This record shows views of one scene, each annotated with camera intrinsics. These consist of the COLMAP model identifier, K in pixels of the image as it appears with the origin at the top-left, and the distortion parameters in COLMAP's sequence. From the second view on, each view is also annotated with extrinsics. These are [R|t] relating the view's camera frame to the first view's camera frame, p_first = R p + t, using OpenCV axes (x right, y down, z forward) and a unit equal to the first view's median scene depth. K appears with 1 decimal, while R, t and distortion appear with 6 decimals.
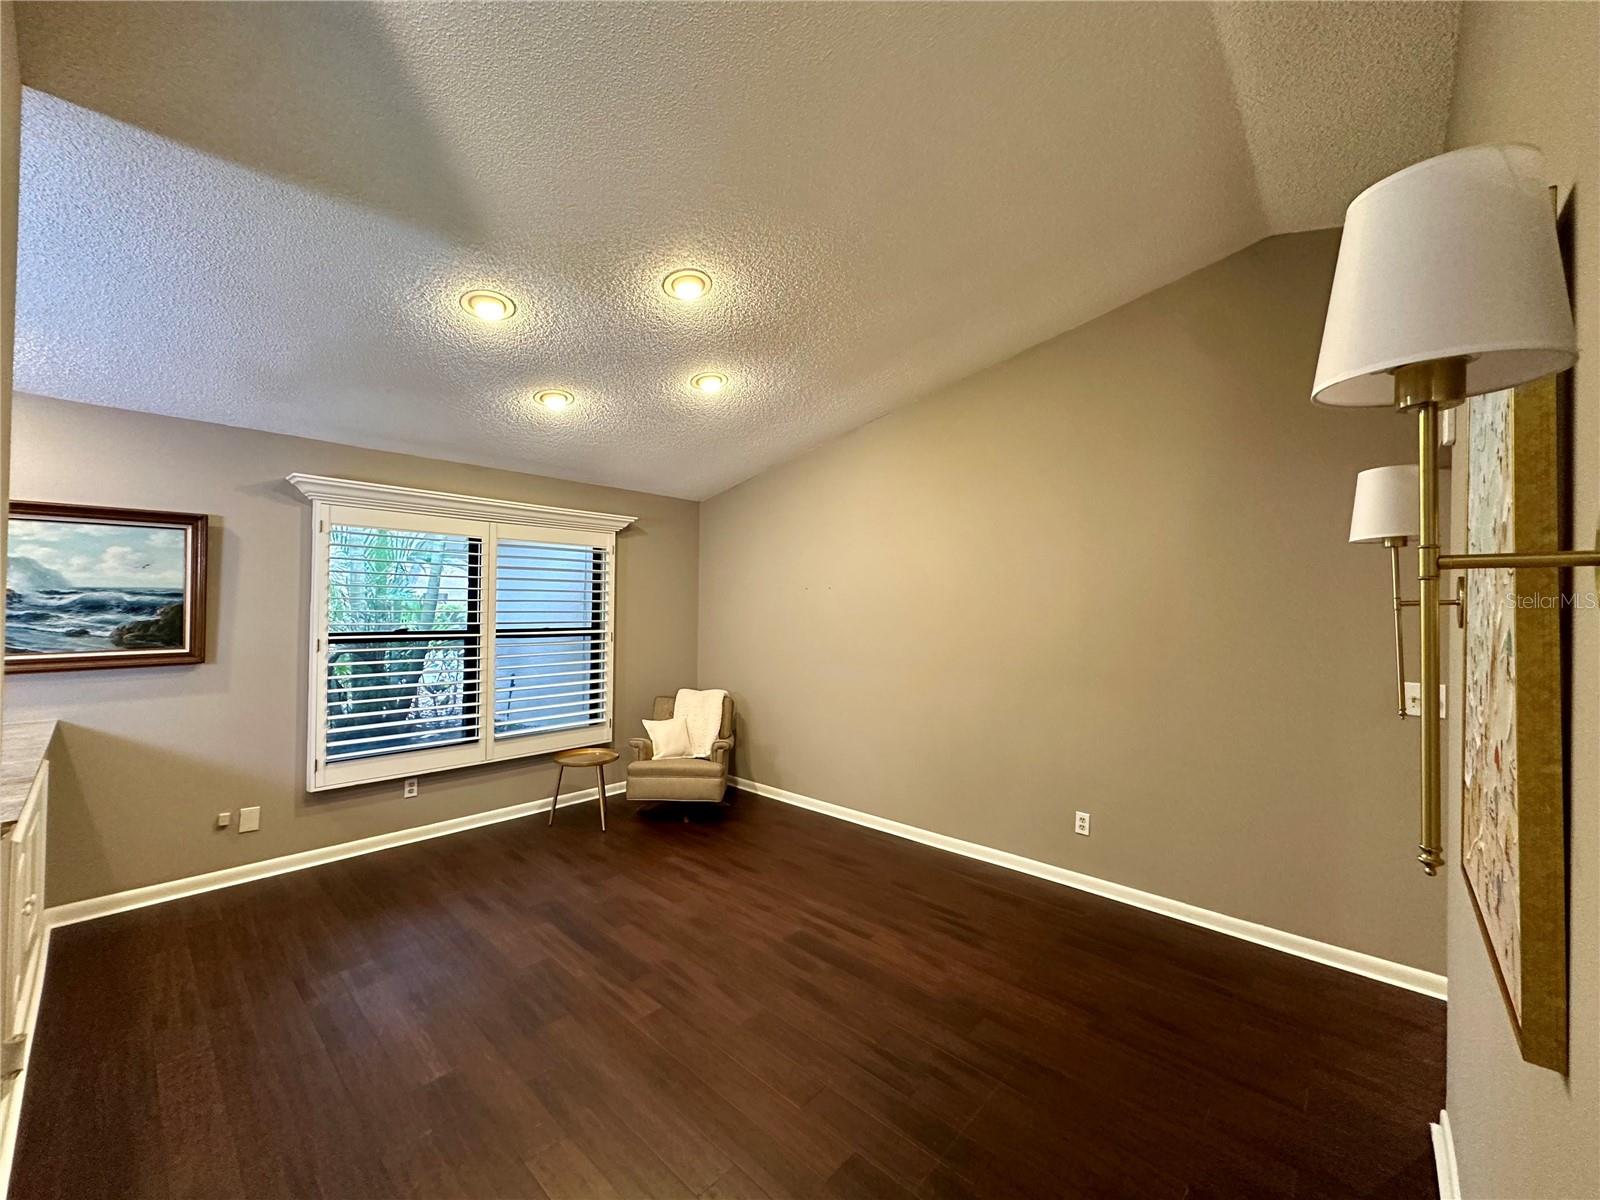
lens RADIAL K [[638.5, 0, 785.1], [0, 638.5, 595.4], [0, 0, 1]] dist [-0.002688, 0.000662]
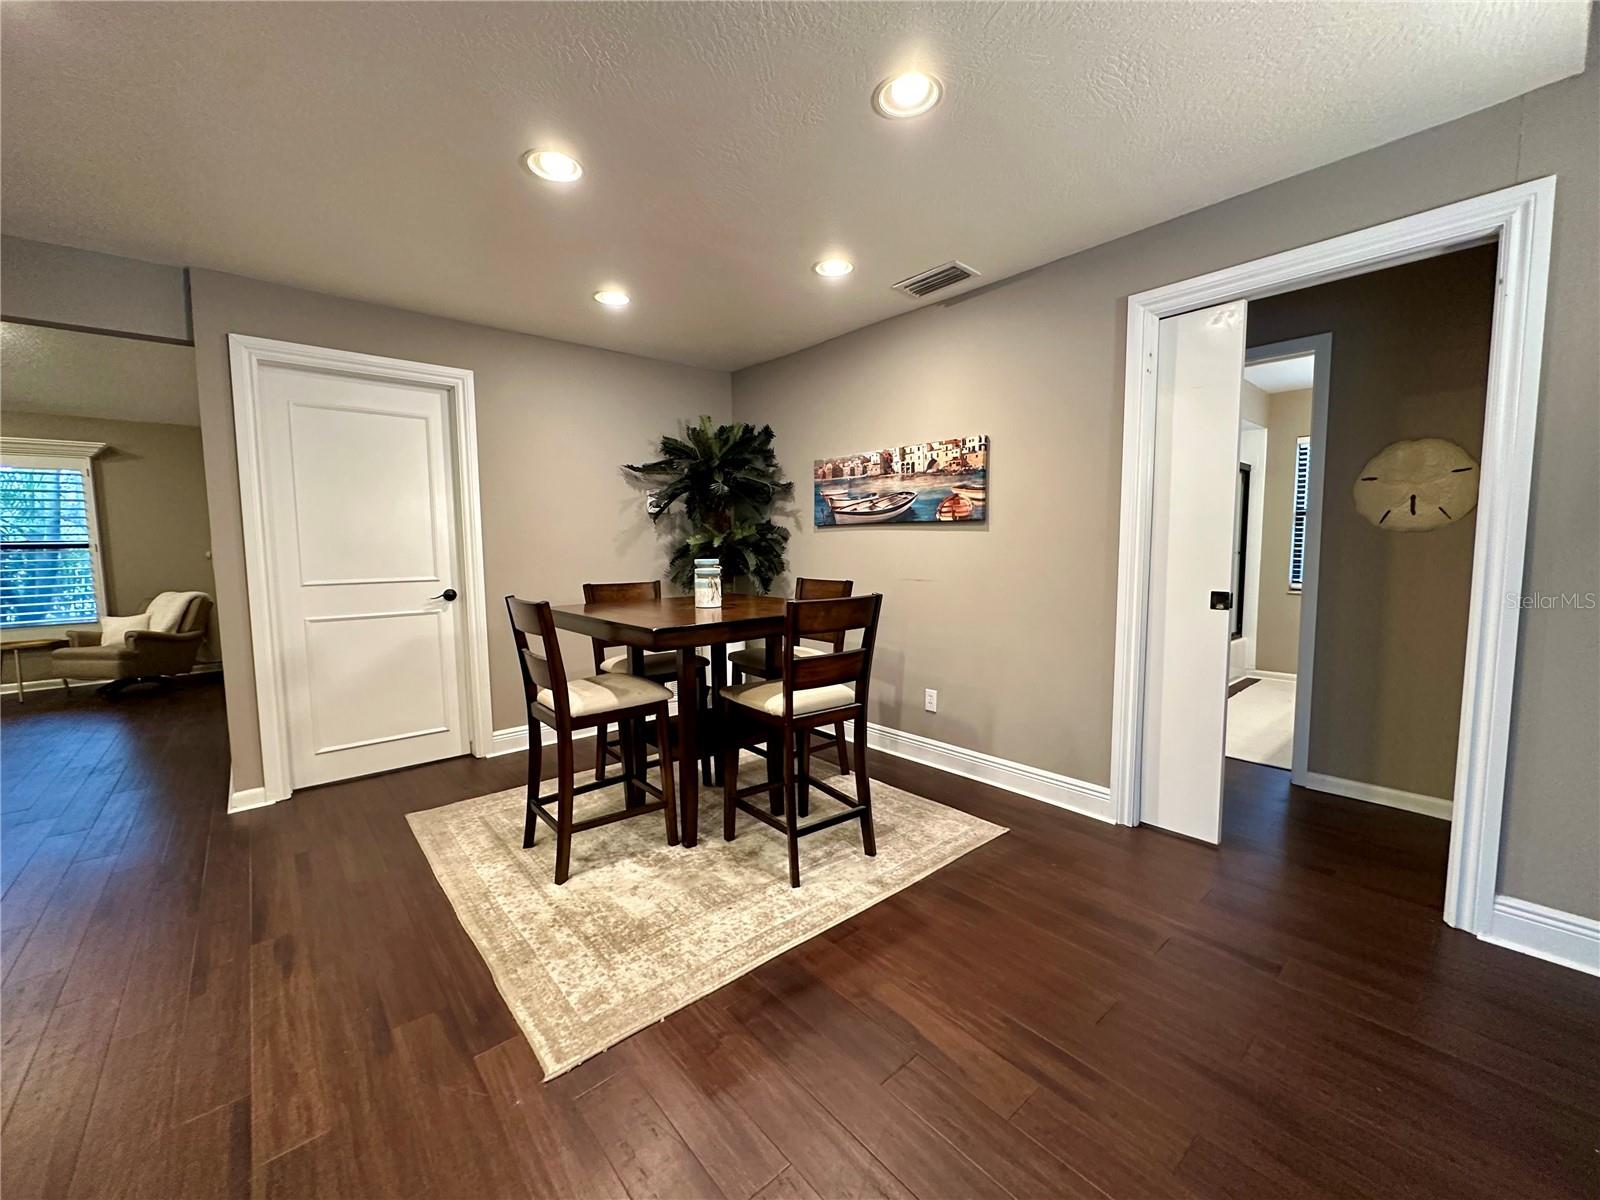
lens RADIAL K [[638.5, 0, 800.9], [0, 638.5, 595.7], [0, 0, 1]] dist [-0.002688, 0.000662]
pose [[0.994781, -0.011018, -0.101439, 1.728521], [0.021632, 0.994327, 0.104141, 0.089562], [0.099717, -0.105791, 0.989376, -0.058478]]
